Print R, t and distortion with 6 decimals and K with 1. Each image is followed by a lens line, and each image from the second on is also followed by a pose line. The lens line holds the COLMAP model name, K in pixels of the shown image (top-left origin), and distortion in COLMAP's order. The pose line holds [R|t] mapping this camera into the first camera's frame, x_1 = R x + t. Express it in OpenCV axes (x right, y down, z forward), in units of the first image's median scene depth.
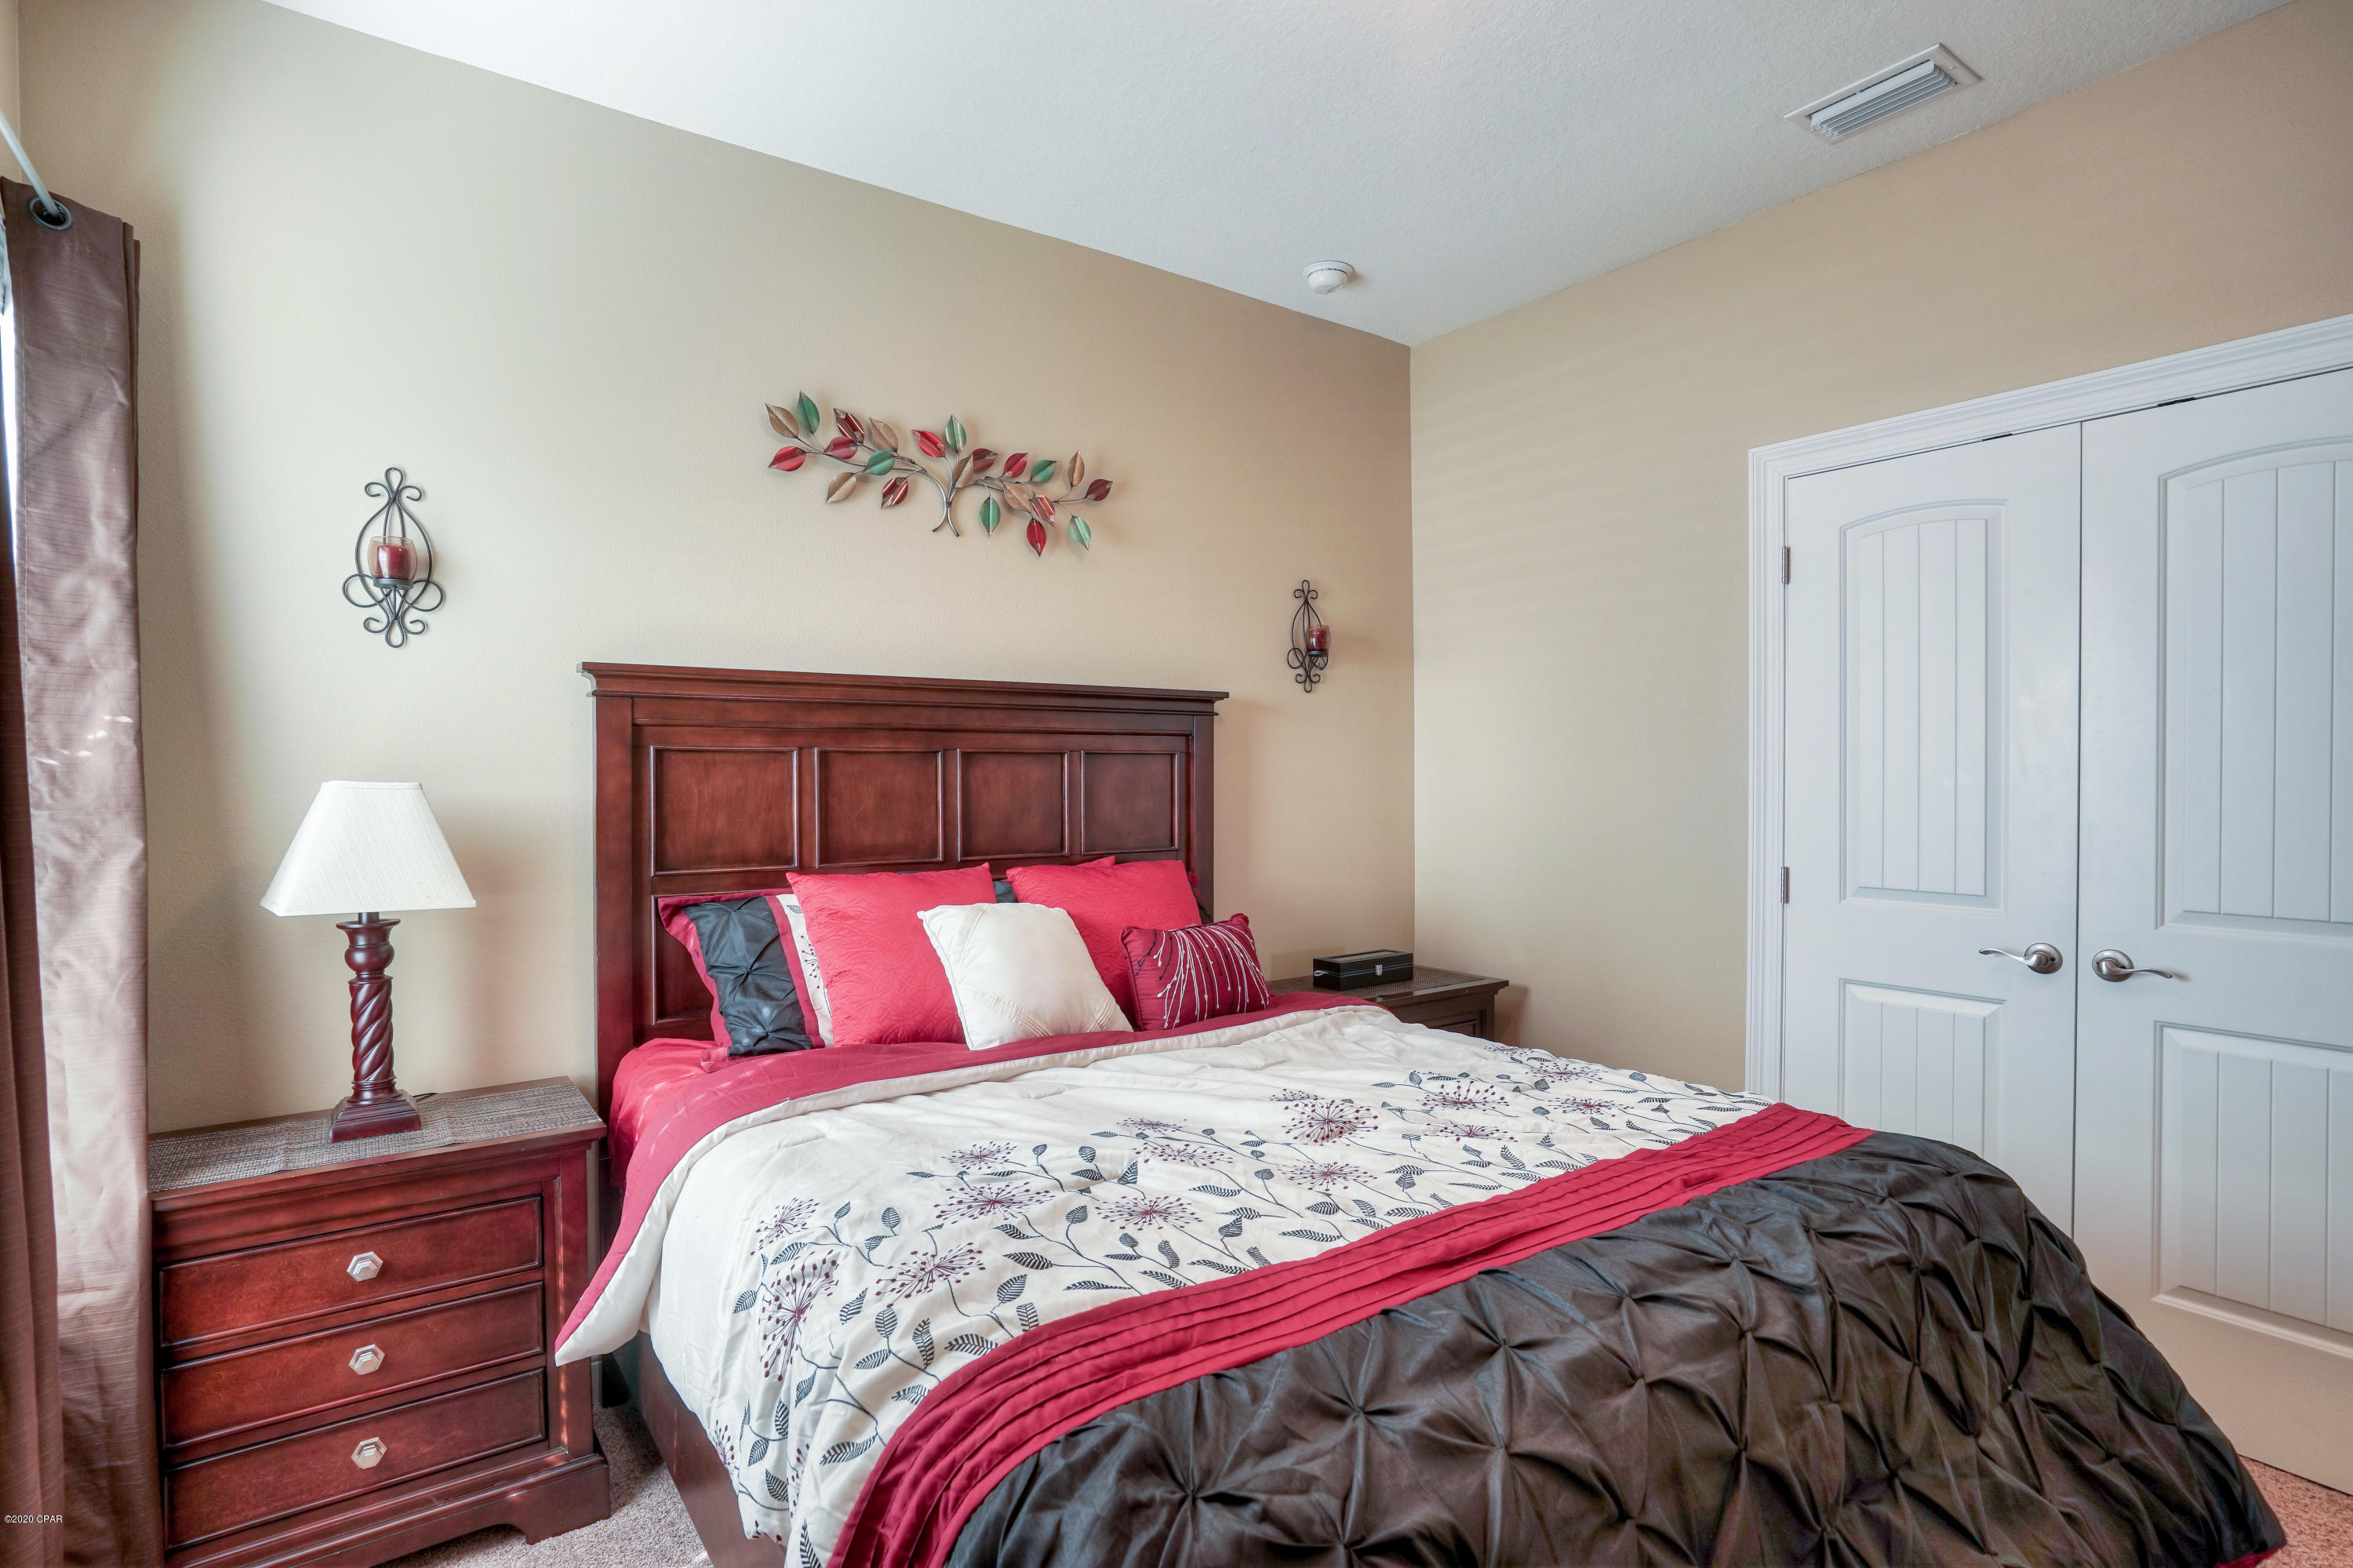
lens RADIAL K [[1172.6, 0, 1176.5], [0, 1172.6, 784.0], [0, 0, 1]] dist [-0.046781, 0.024836]
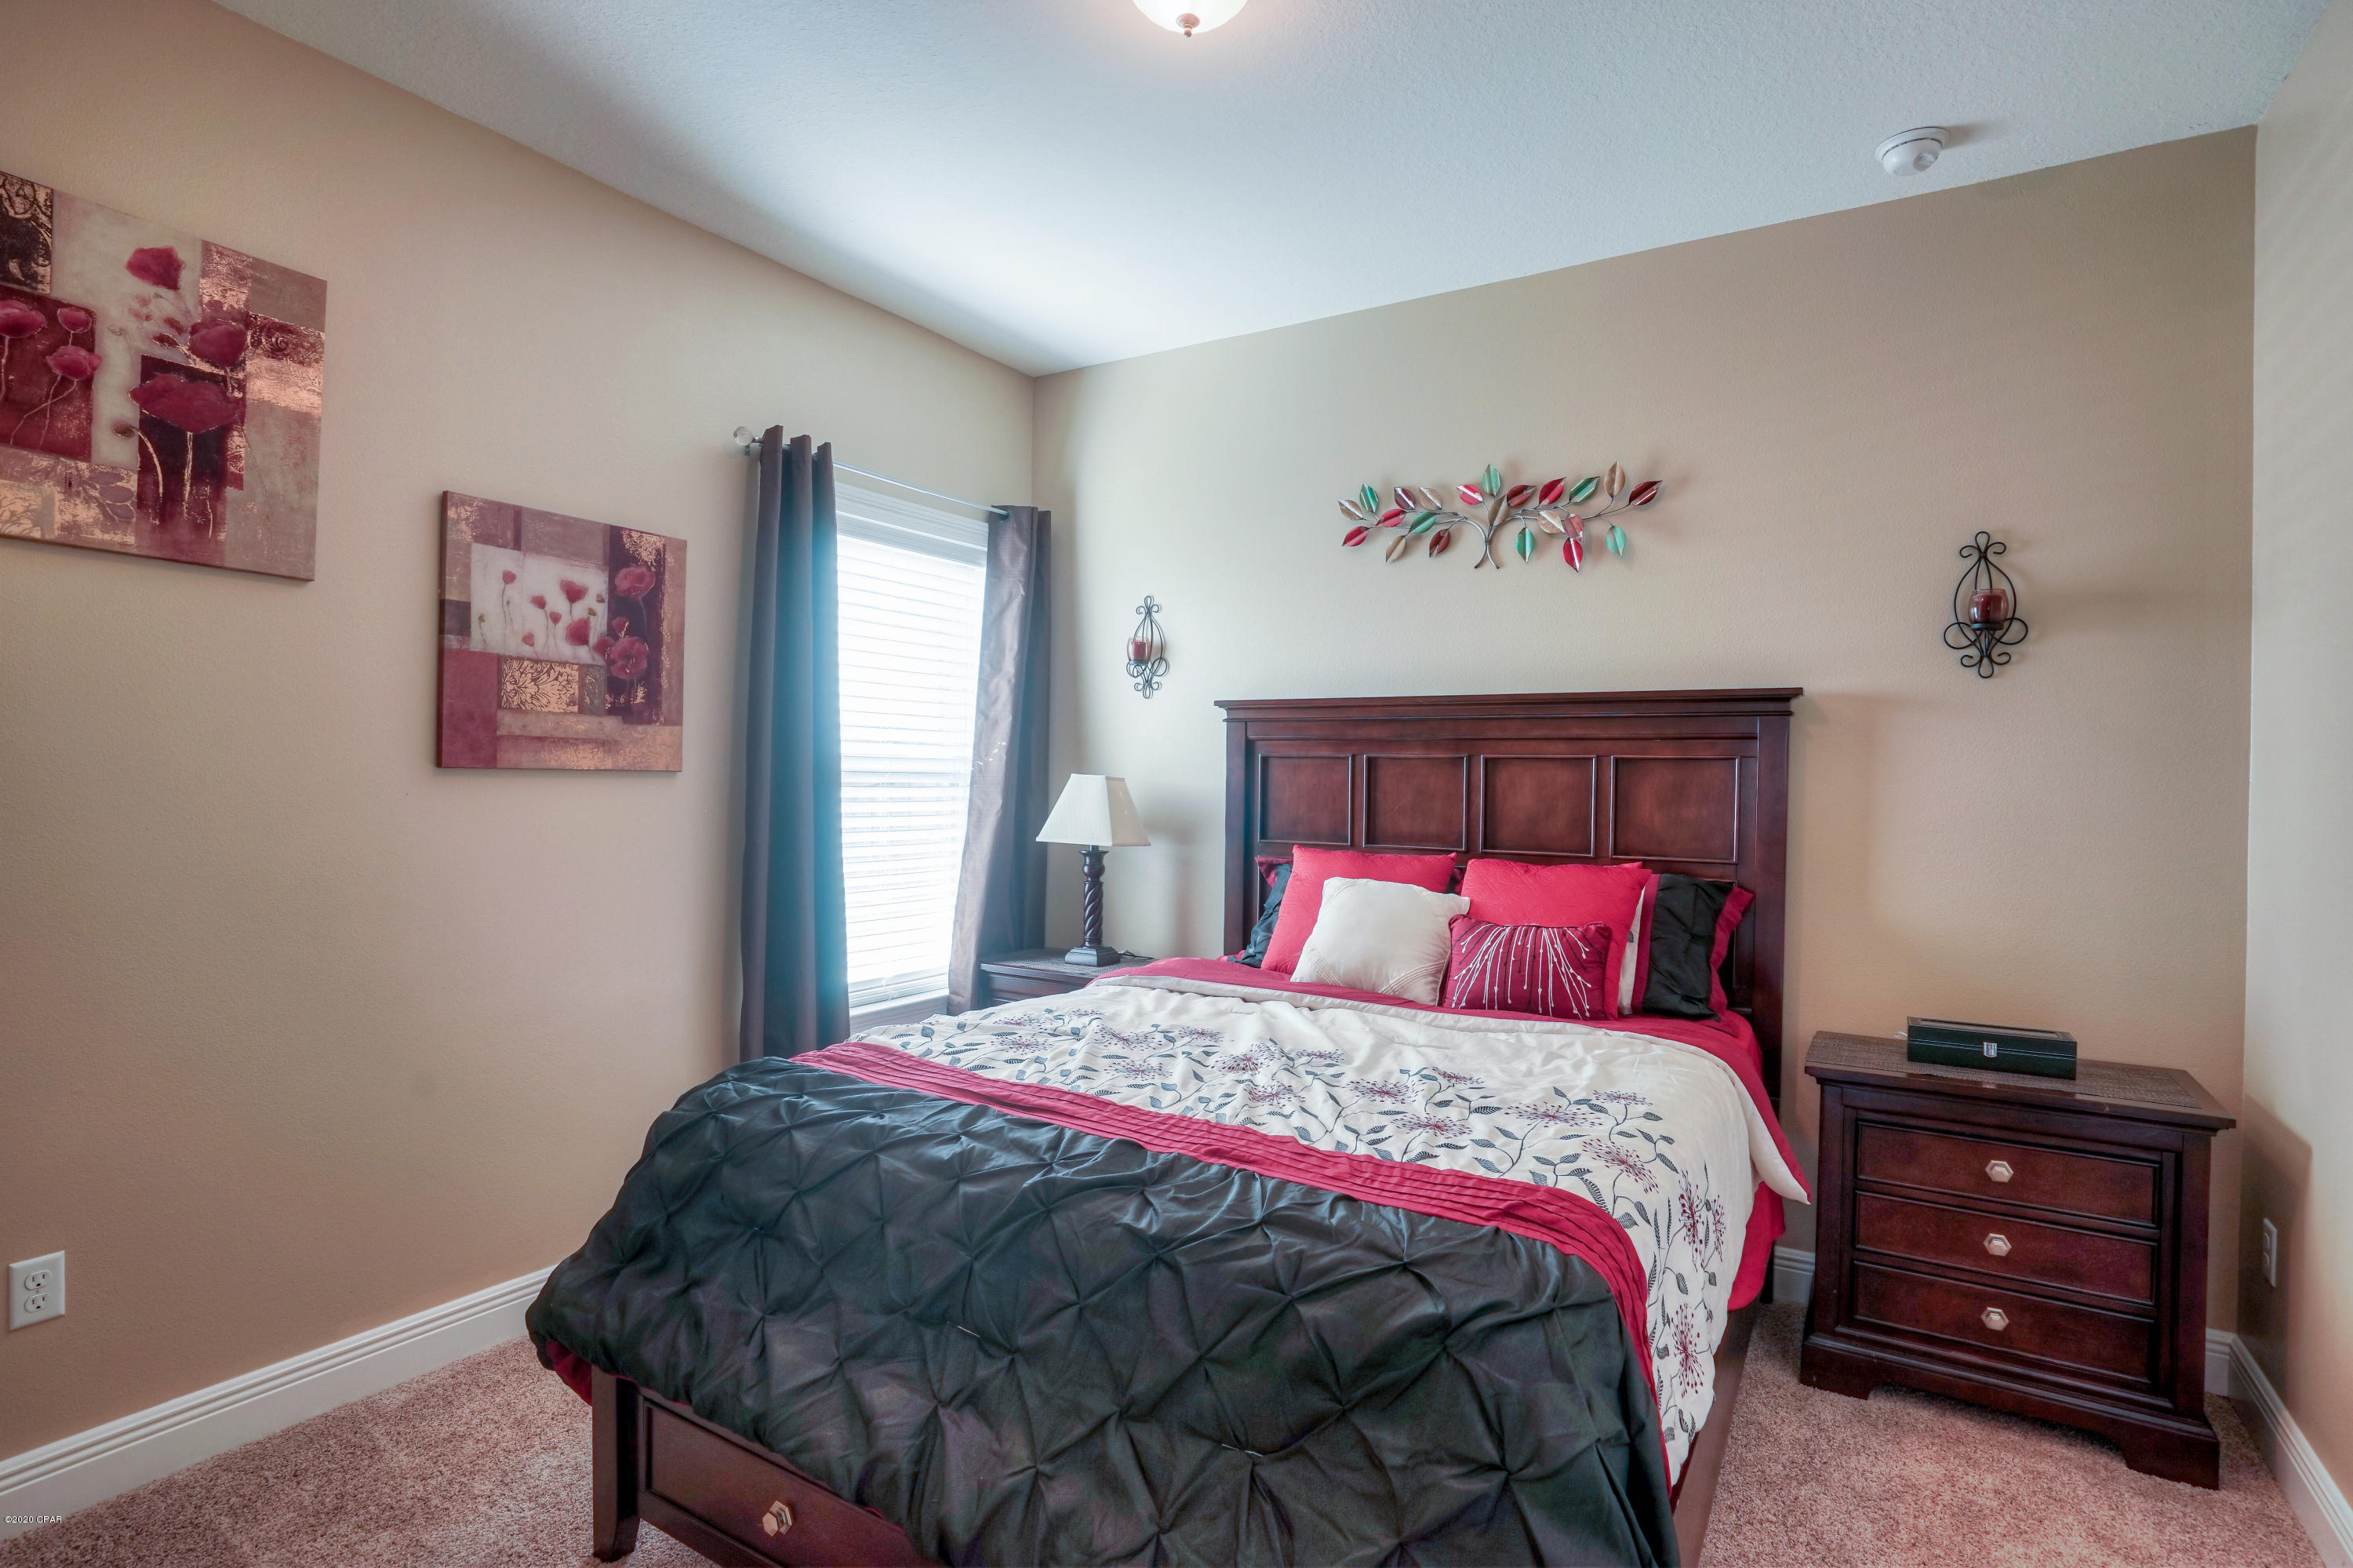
lens RADIAL K [[1172.6, 0, 1176.5], [0, 1172.6, 784.0], [0, 0, 1]] dist [-0.046781, 0.024836]
pose [[0.380718, 0.018059, -0.924515, 0.784992], [-0.022872, 0.999687, 0.010109, -0.006394], [0.924408, 0.017297, 0.381012, 0.293680]]
